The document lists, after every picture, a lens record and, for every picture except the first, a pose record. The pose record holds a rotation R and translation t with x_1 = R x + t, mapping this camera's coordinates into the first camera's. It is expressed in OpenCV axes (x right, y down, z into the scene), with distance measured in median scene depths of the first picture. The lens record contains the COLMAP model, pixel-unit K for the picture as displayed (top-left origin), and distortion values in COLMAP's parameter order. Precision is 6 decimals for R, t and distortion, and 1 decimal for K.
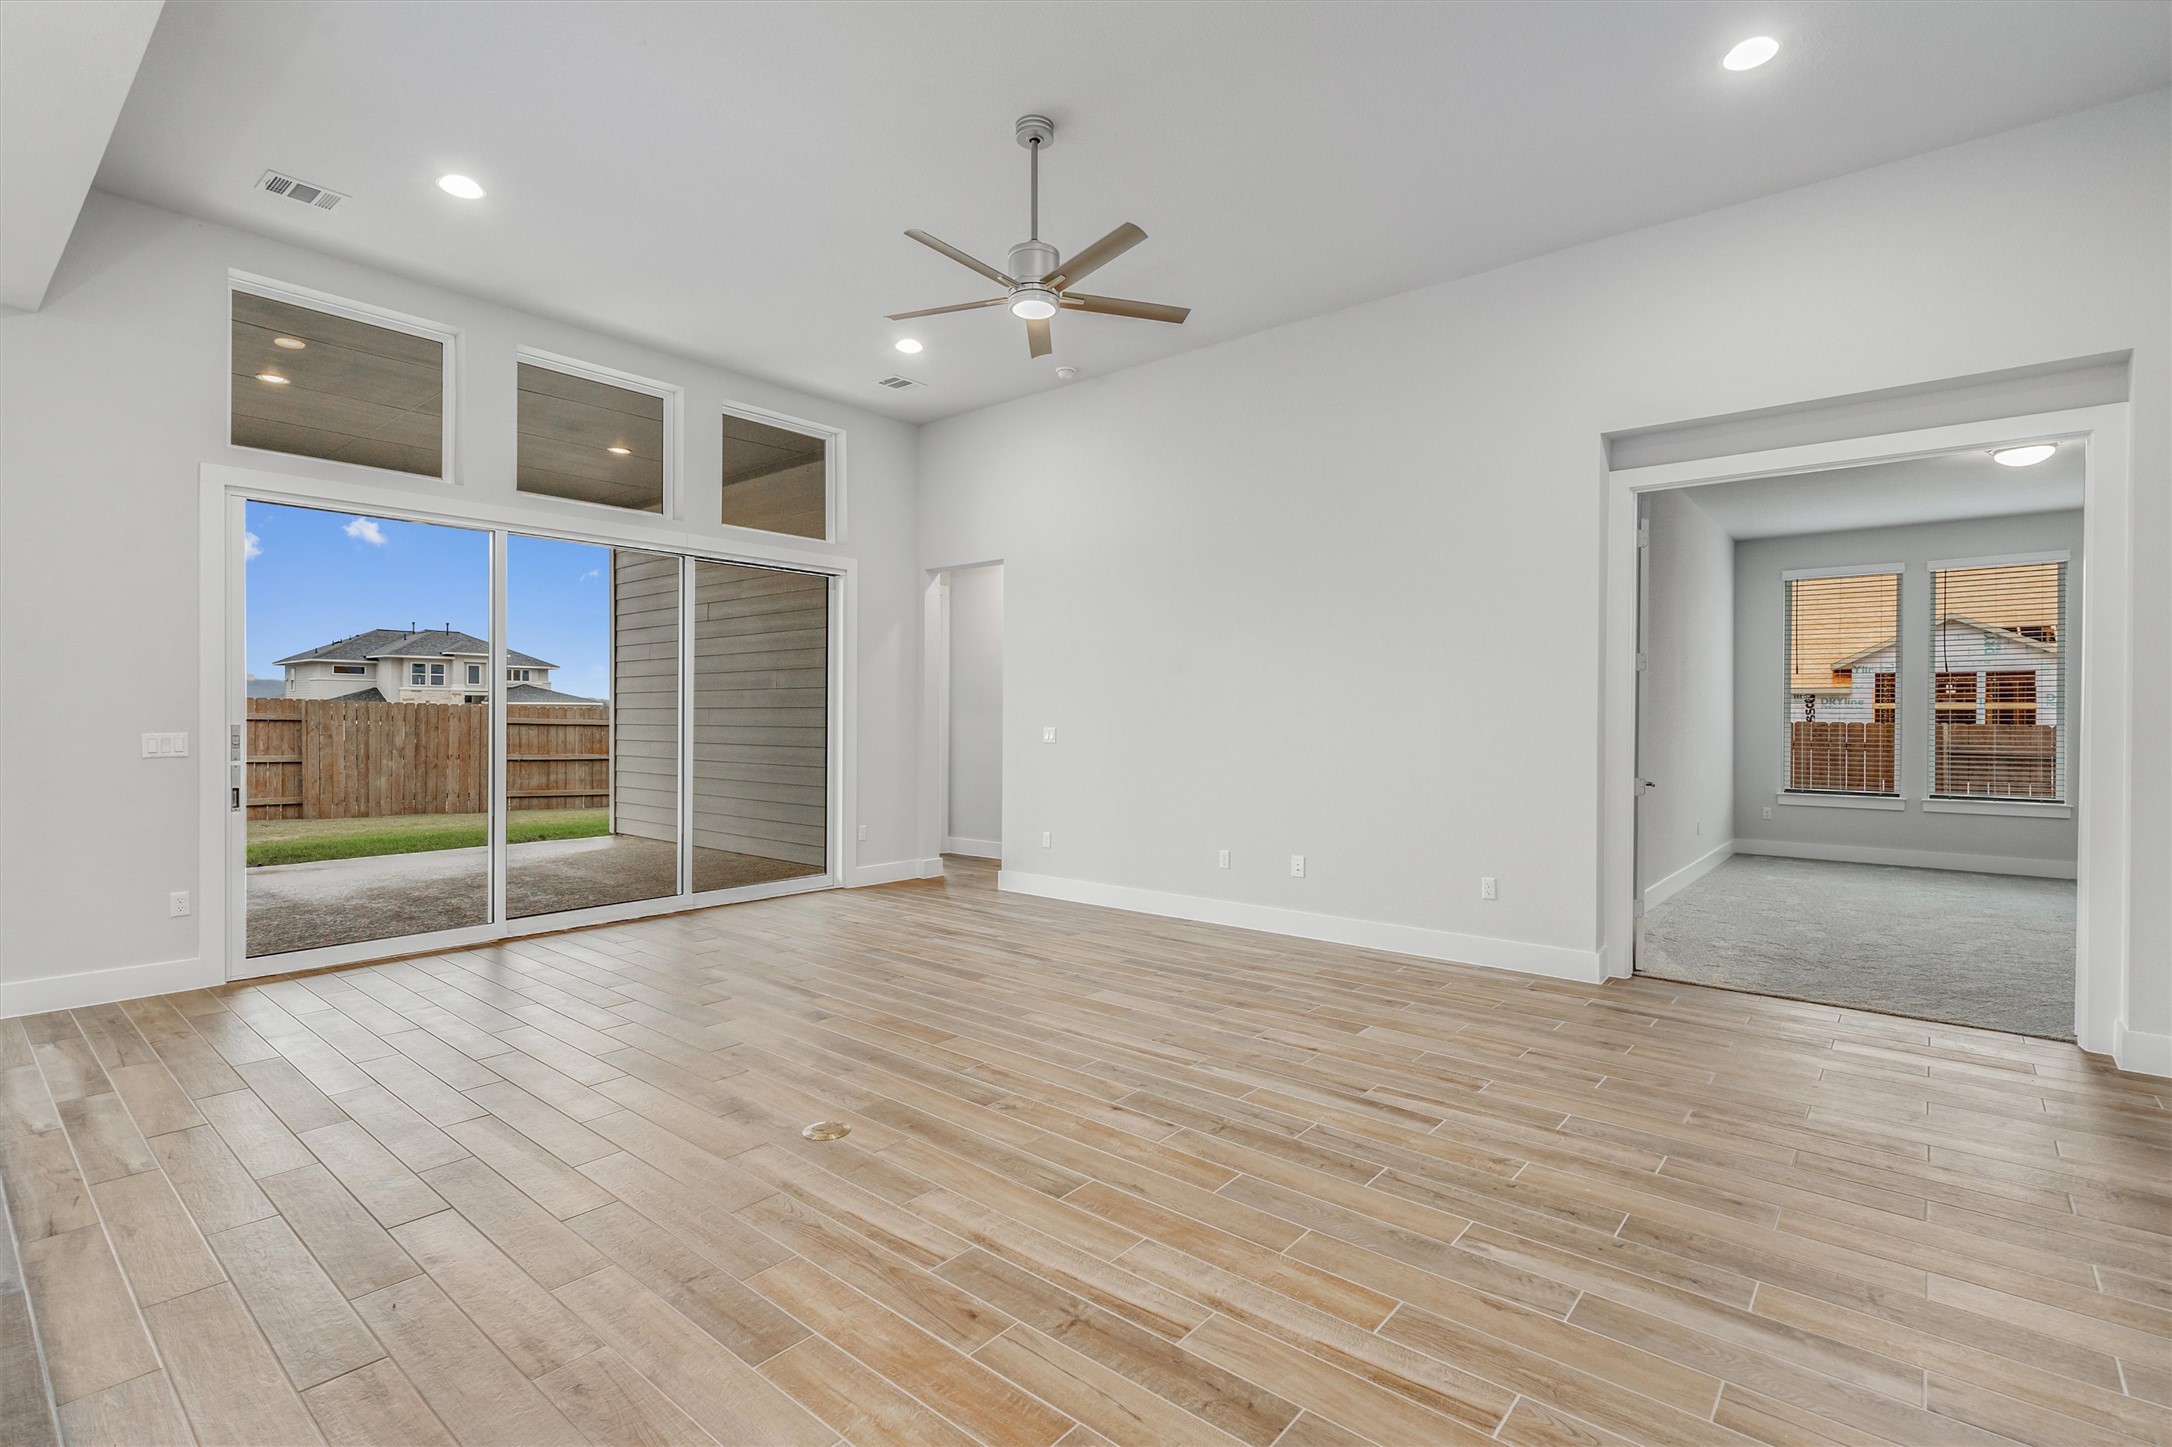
lens RADIAL K [[998.9, 0, 1115.9], [0, 998.9, 720.3], [0, 0, 1]] dist [-0.000193, 0.001034]
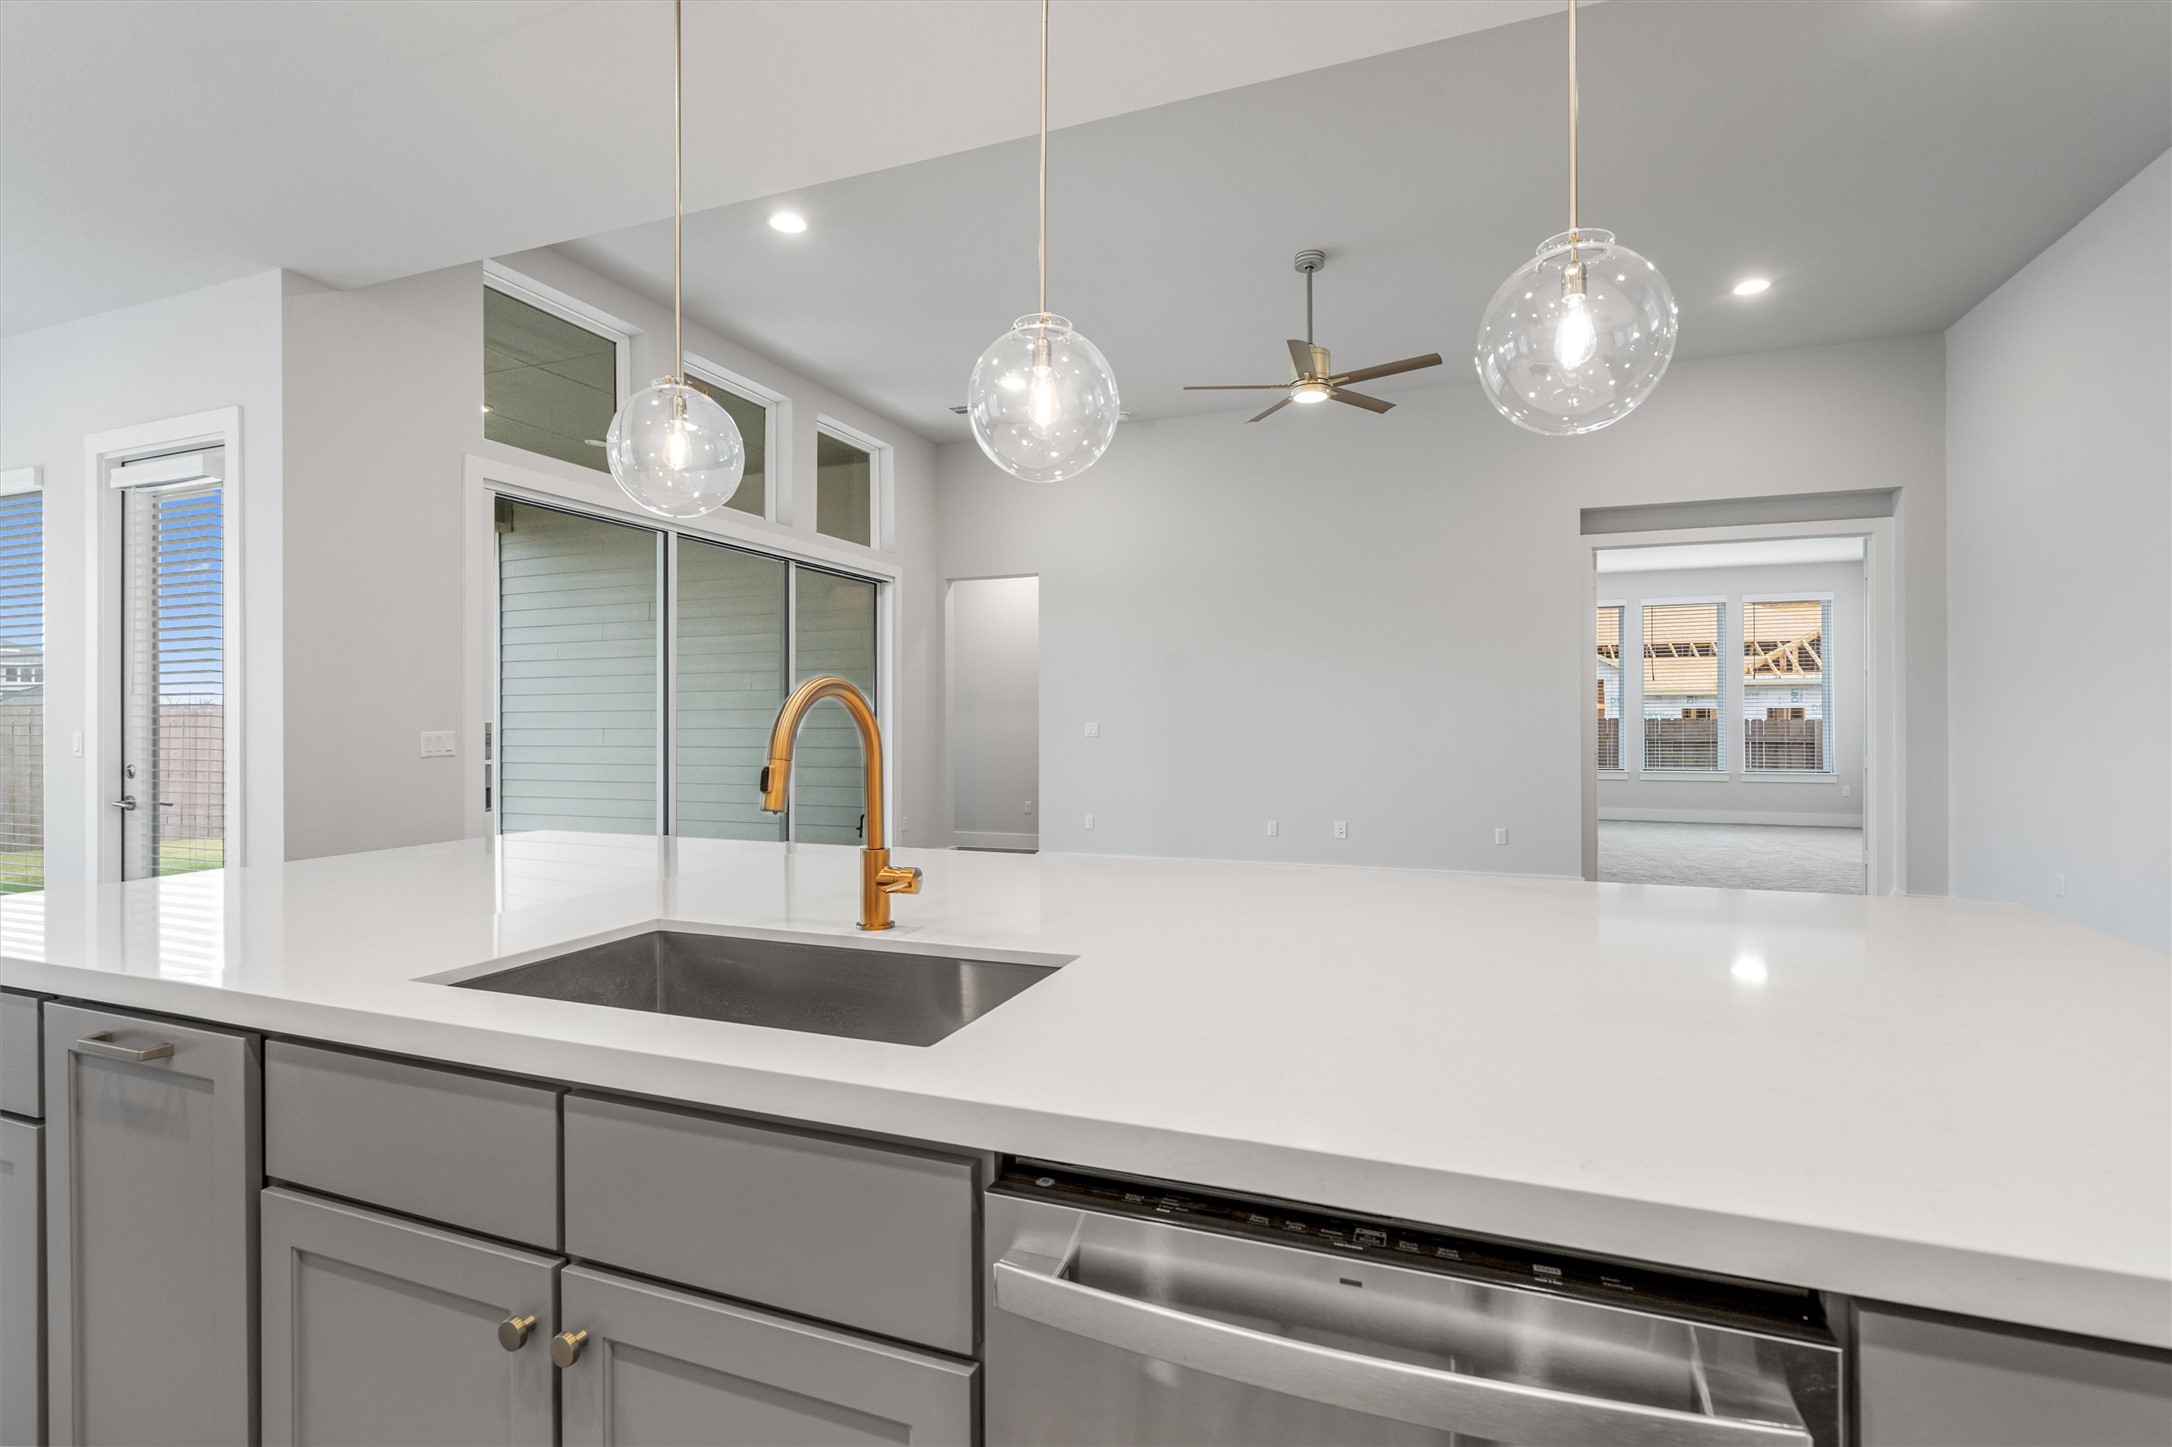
lens RADIAL K [[970.1, 0, 1102.5], [0, 970.1, 723.1], [0, 0, 1]] dist [-0.013312, 0.004908]
pose [[0.953541, -0.003752, 0.301241, -0.387528], [0.002444, 0.999986, 0.004721, 0.001268], [-0.301255, -0.003765, 0.953536, -0.059986]]
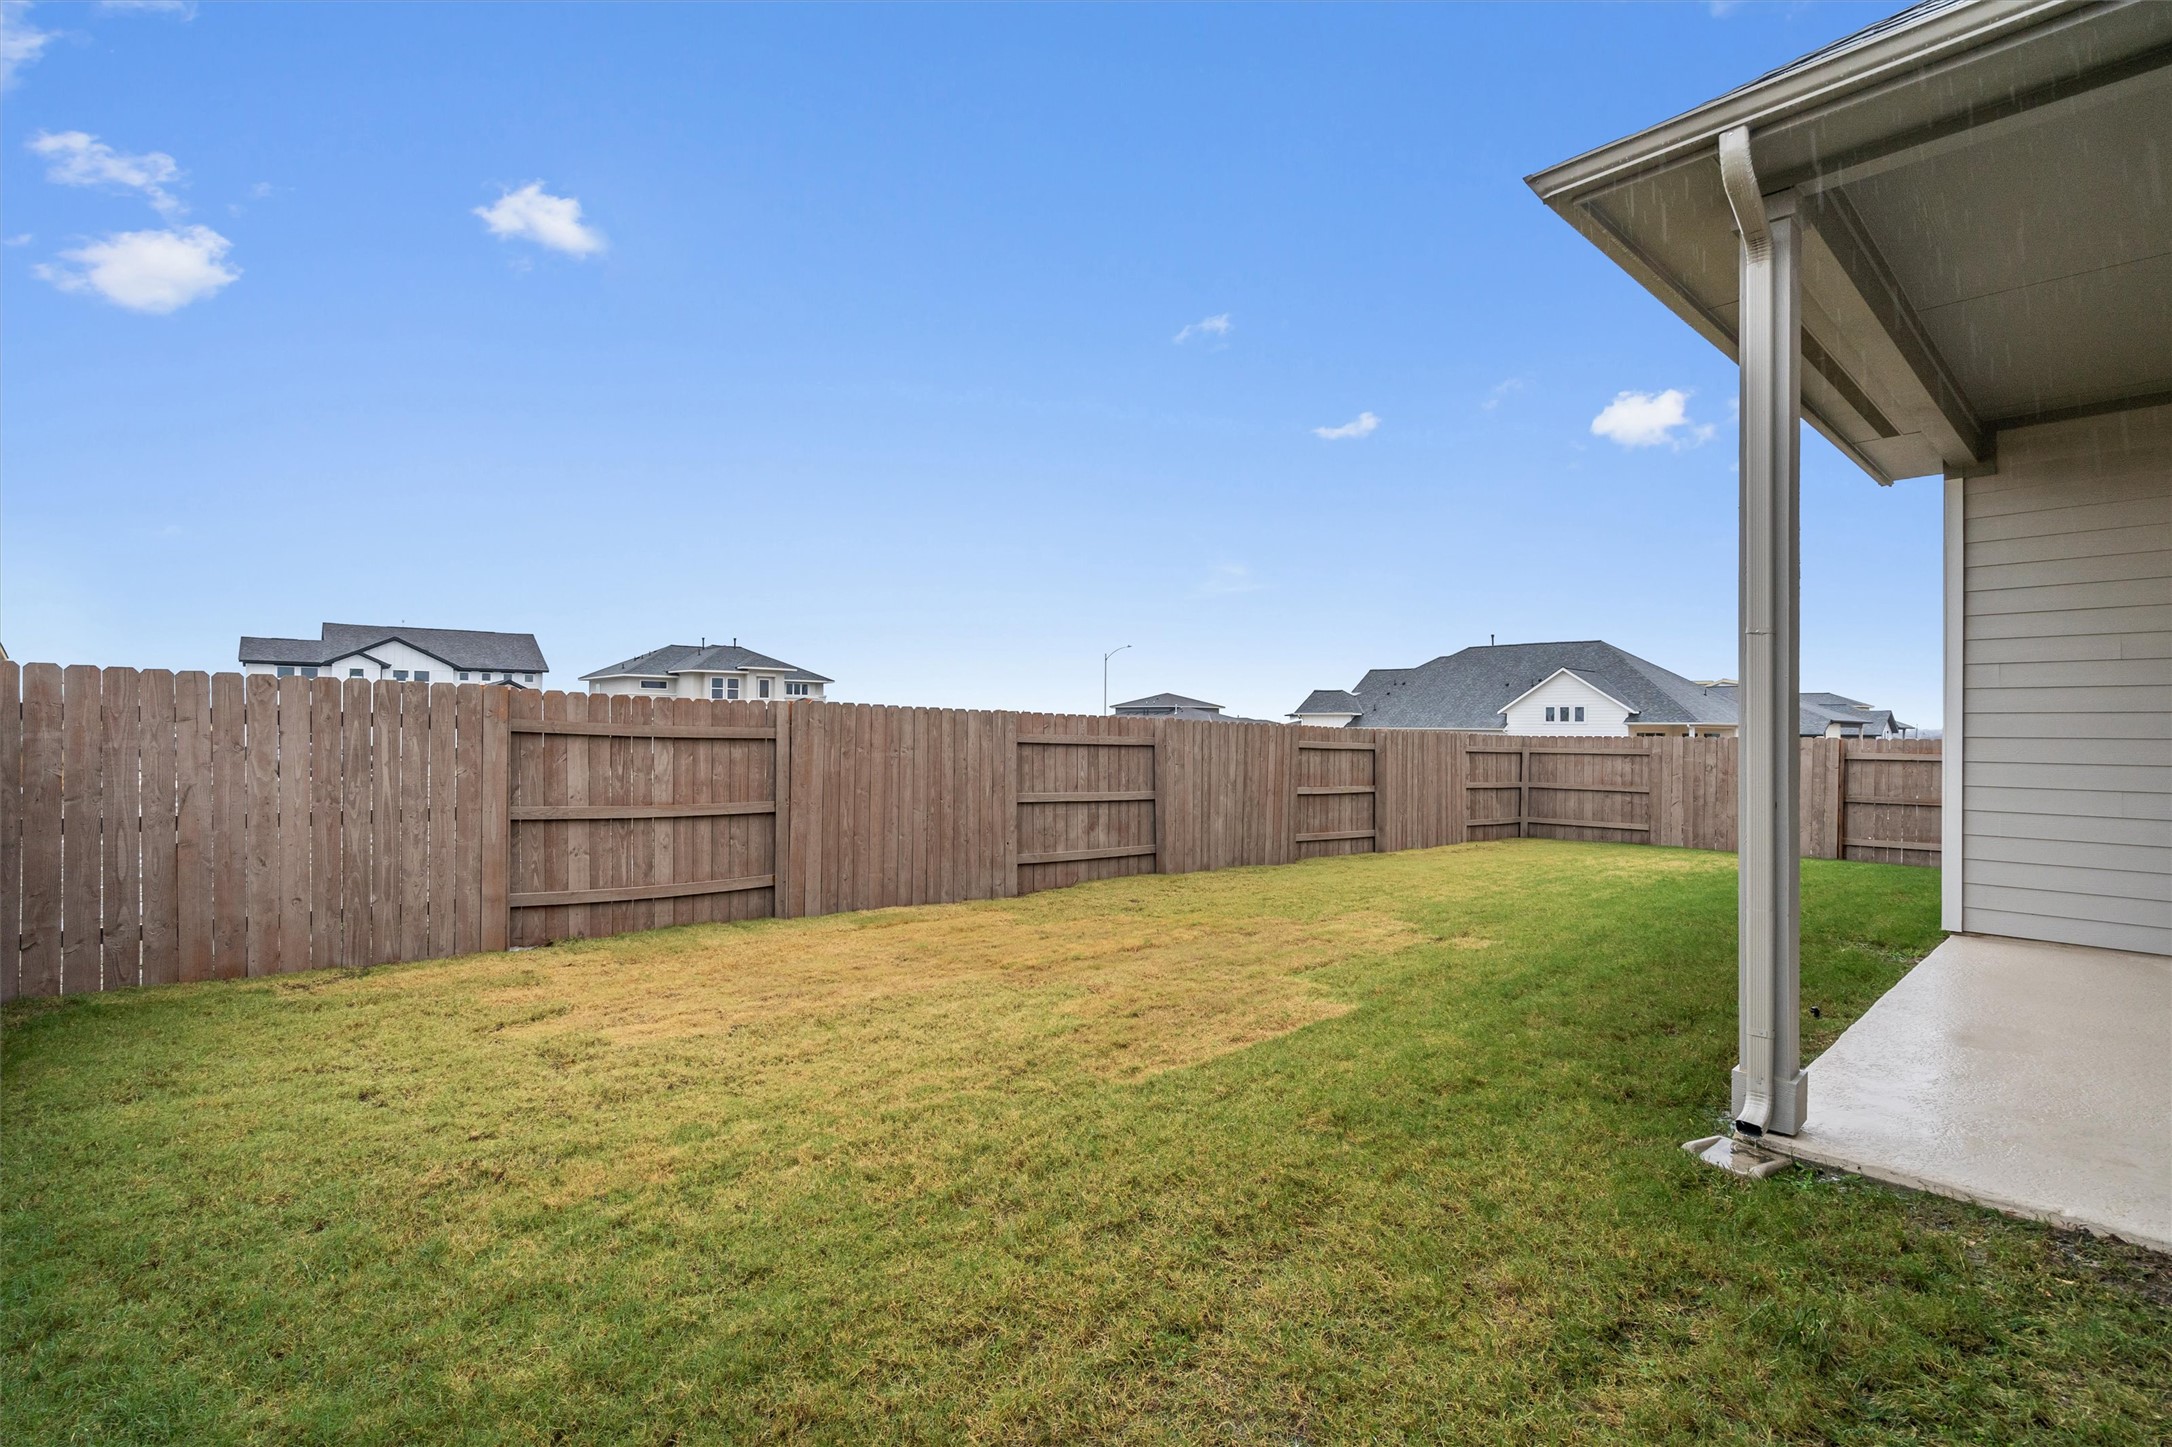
lens RADIAL K [[970.1, 0, 1078.6], [0, 970.1, 724.7], [0, 0, 1]] dist [-0.013312, 0.004908]
pose [[0.991215, 0.003124, -0.132226, -1.464291], [-0.004215, 0.999959, -0.007967, -0.018658], [0.132195, 0.008455, 0.991188, 0.469135]]
